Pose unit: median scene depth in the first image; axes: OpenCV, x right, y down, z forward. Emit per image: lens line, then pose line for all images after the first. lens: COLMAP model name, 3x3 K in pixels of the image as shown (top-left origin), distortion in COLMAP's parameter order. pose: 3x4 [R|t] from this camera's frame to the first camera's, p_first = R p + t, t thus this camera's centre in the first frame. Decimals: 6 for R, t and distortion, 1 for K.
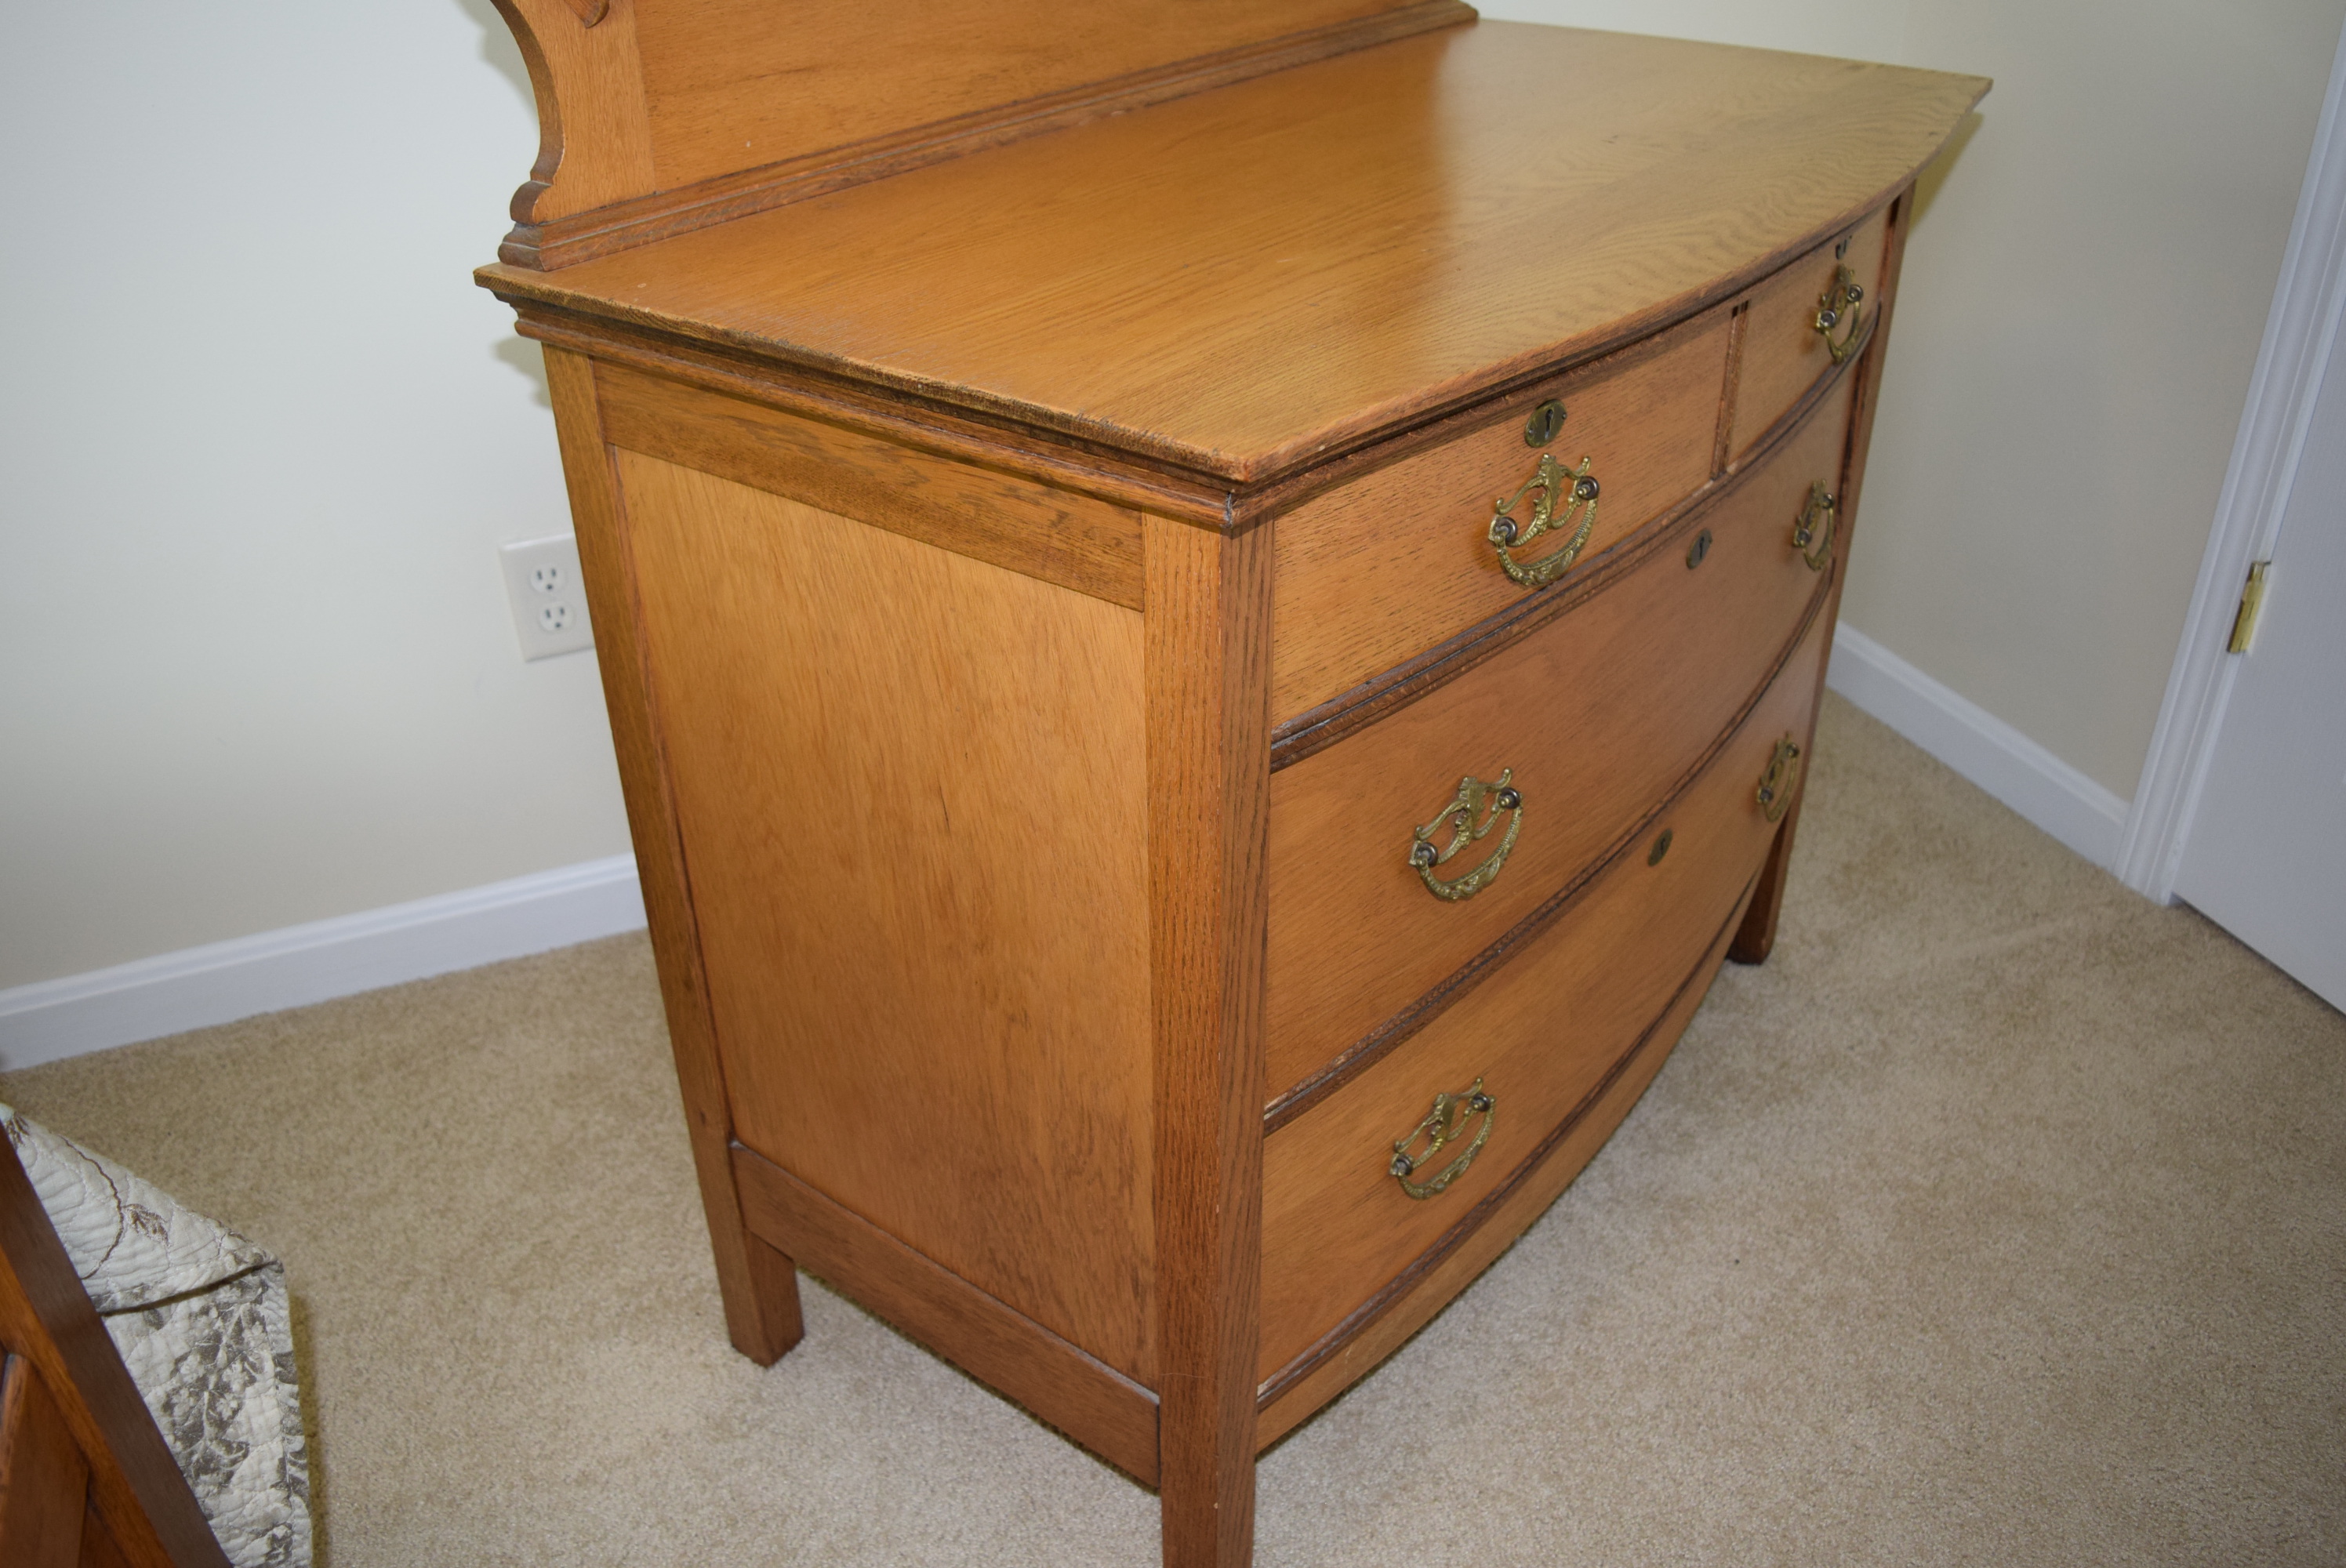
lens RADIAL K [[1848.2, 0, 1173.0], [0, 1848.2, 784.0], [0, 0, 1]] dist [-0.084775, 0.014711]
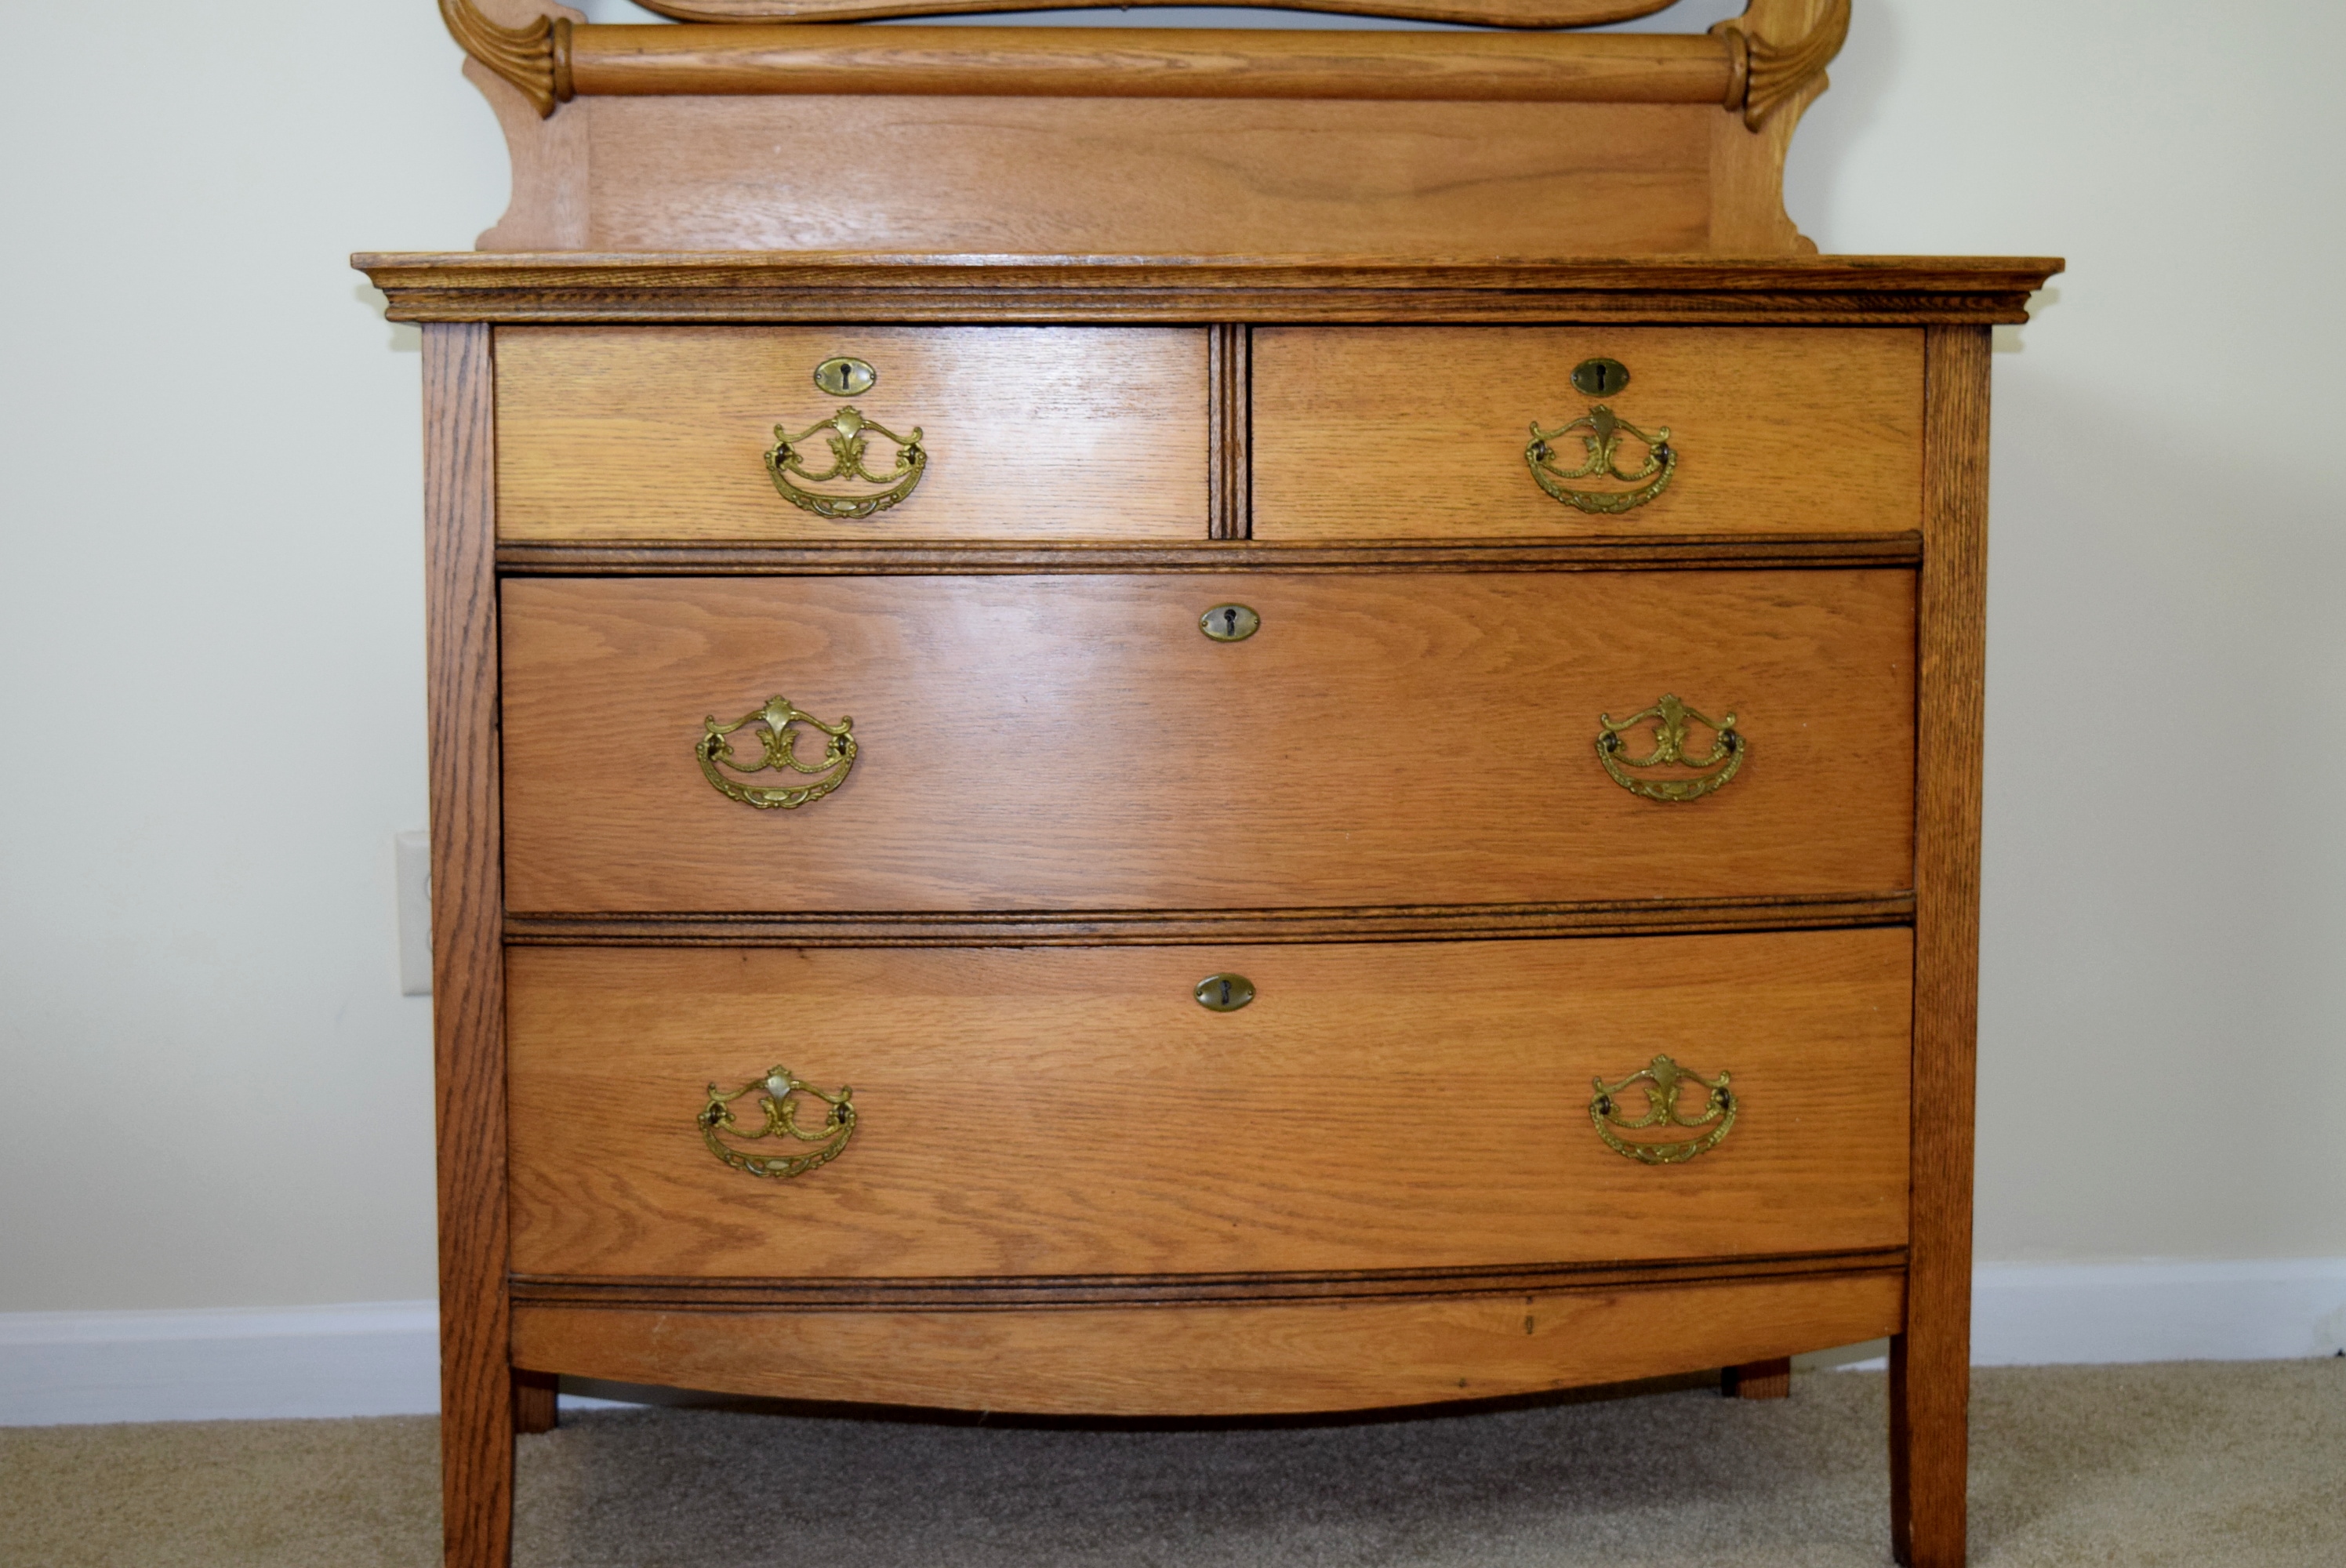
lens RADIAL K [[3651.4, 0, 1173.0], [0, 3651.4, 784.0], [0, 0, 1]] dist [-0.012206, 0.048957]
pose [[0.671086, 0.086652, -0.736298, 1.676800], [-0.388188, 0.887193, -0.249397, 0.428023], [0.631628, 0.453189, 0.629020, -0.168695]]
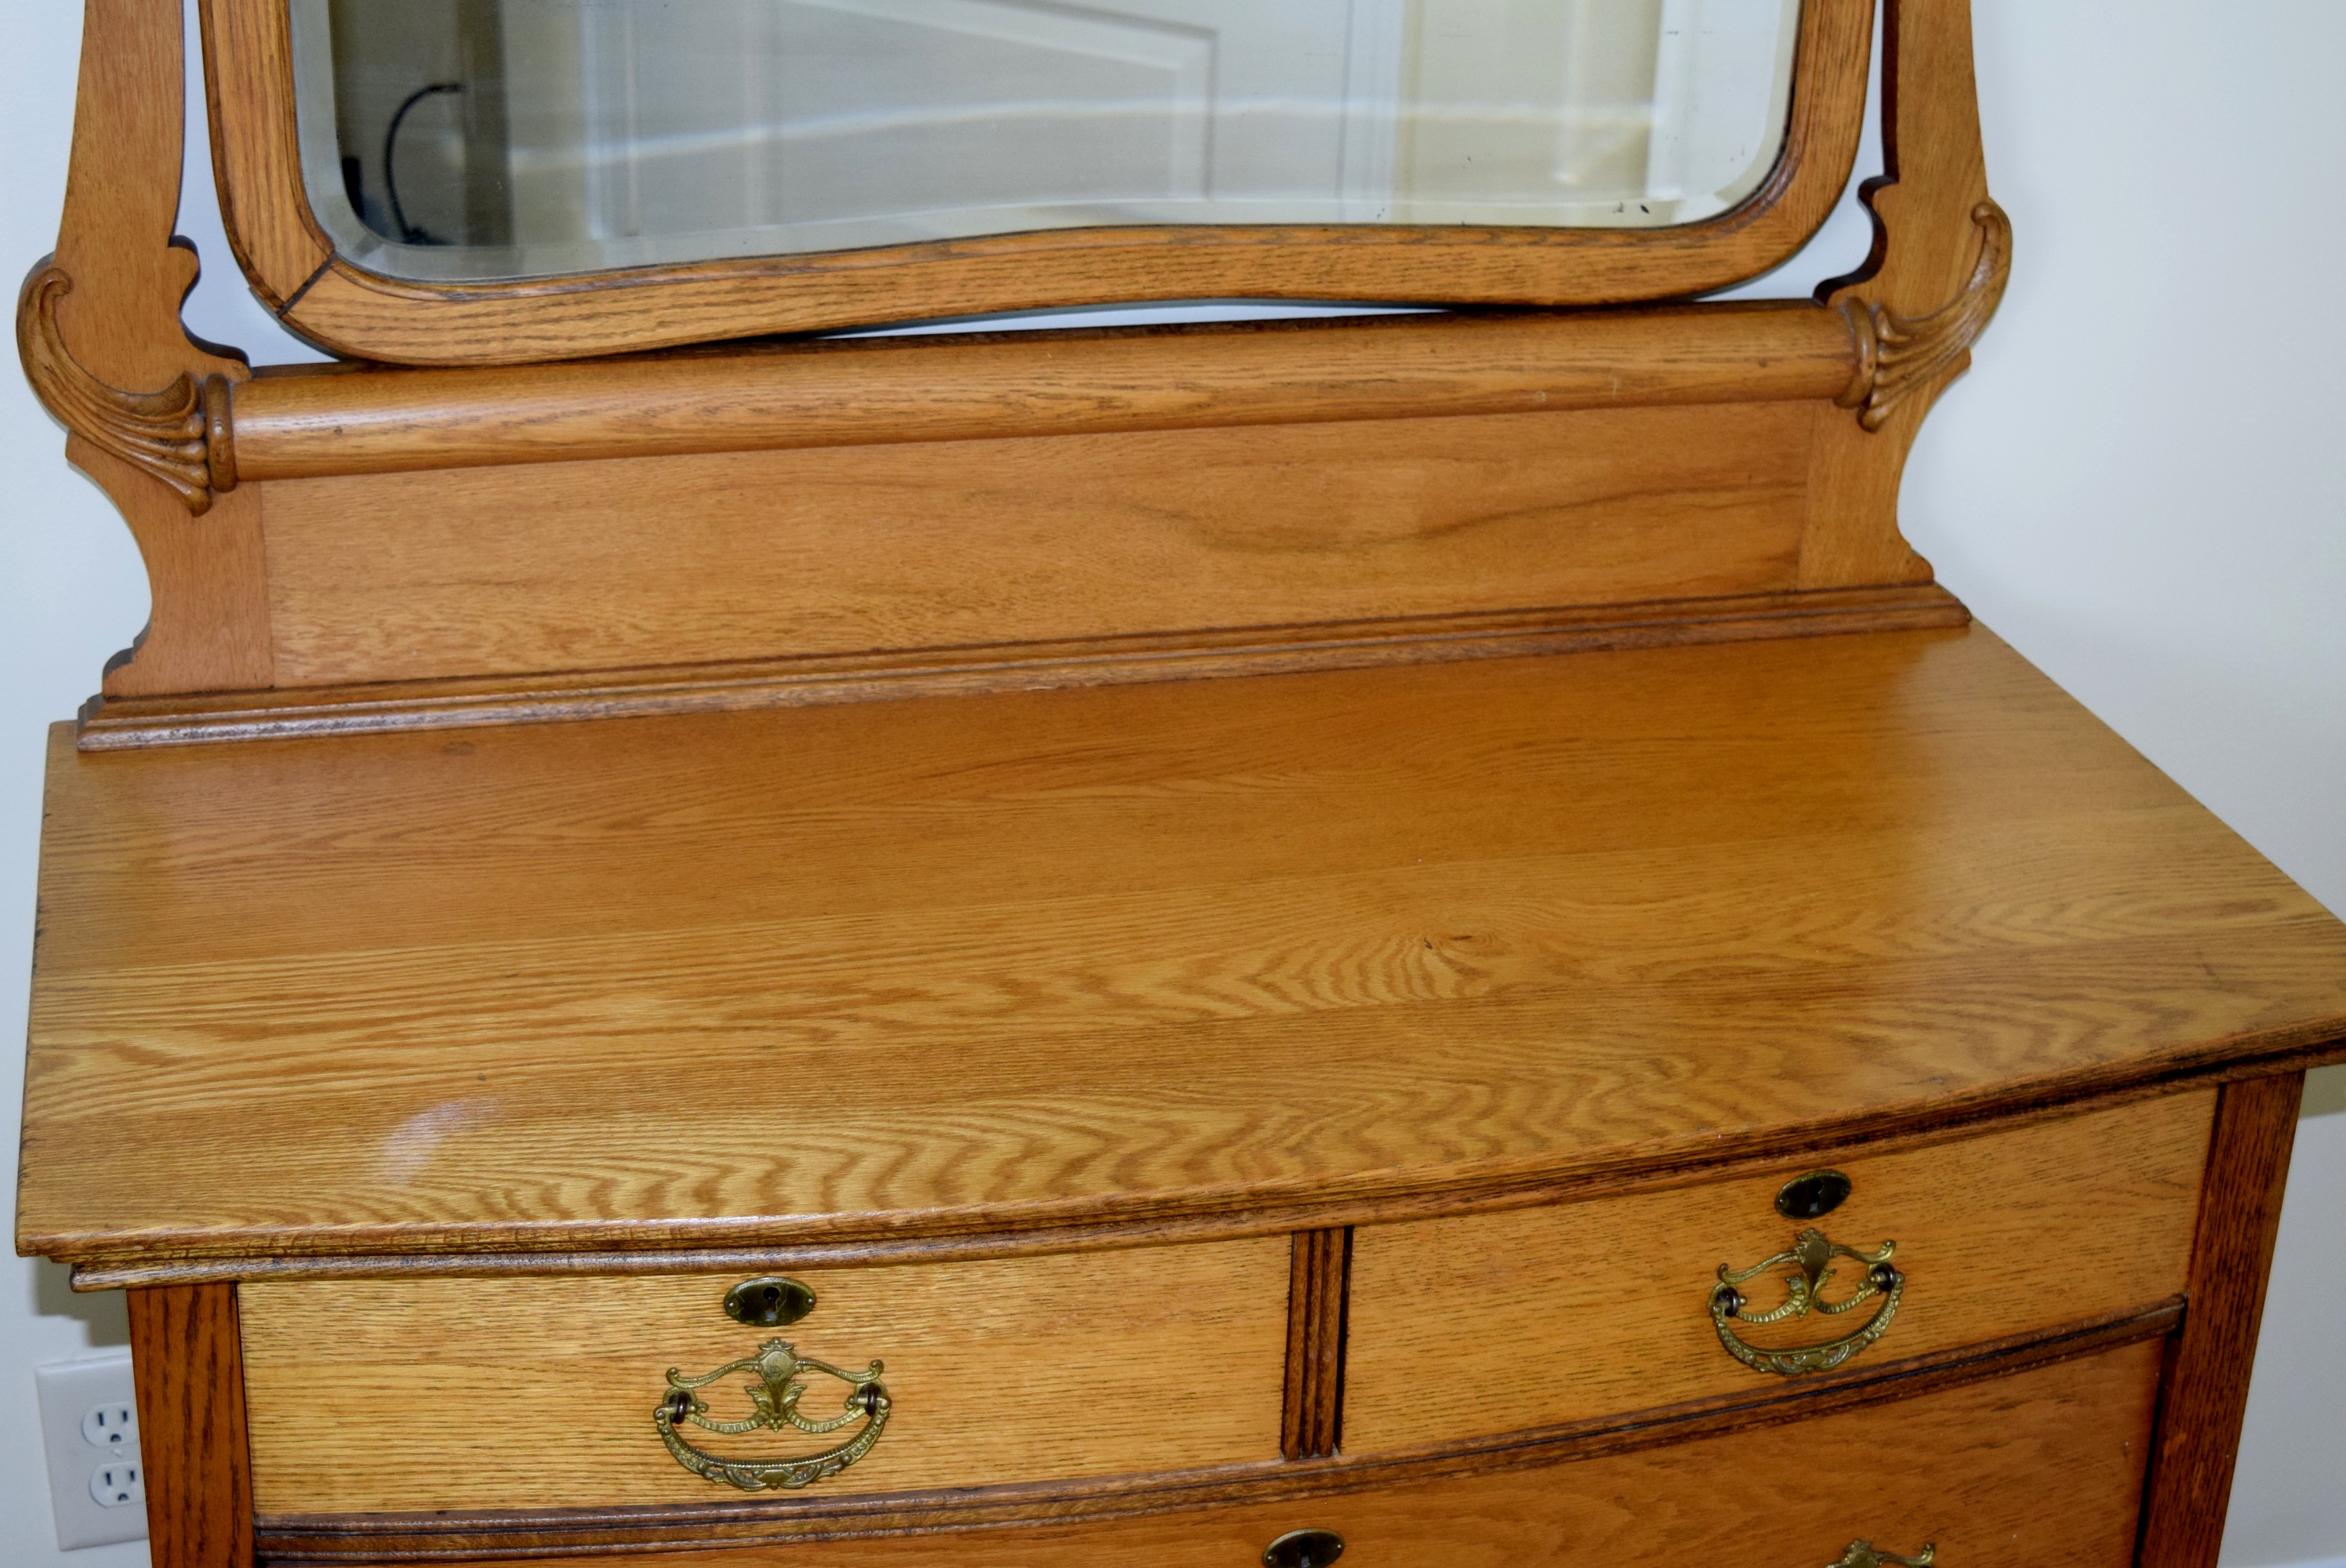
lens RADIAL K [[3651.4, 0, 1173.0], [0, 3651.4, 784.0], [0, 0, 1]] dist [-0.012206, 0.048957]
pose [[0.776026, 0.293643, -0.558173, 0.934889], [-0.360487, 0.932705, -0.010507, -0.367037], [0.517526, 0.209368, 0.829658, -0.216750]]
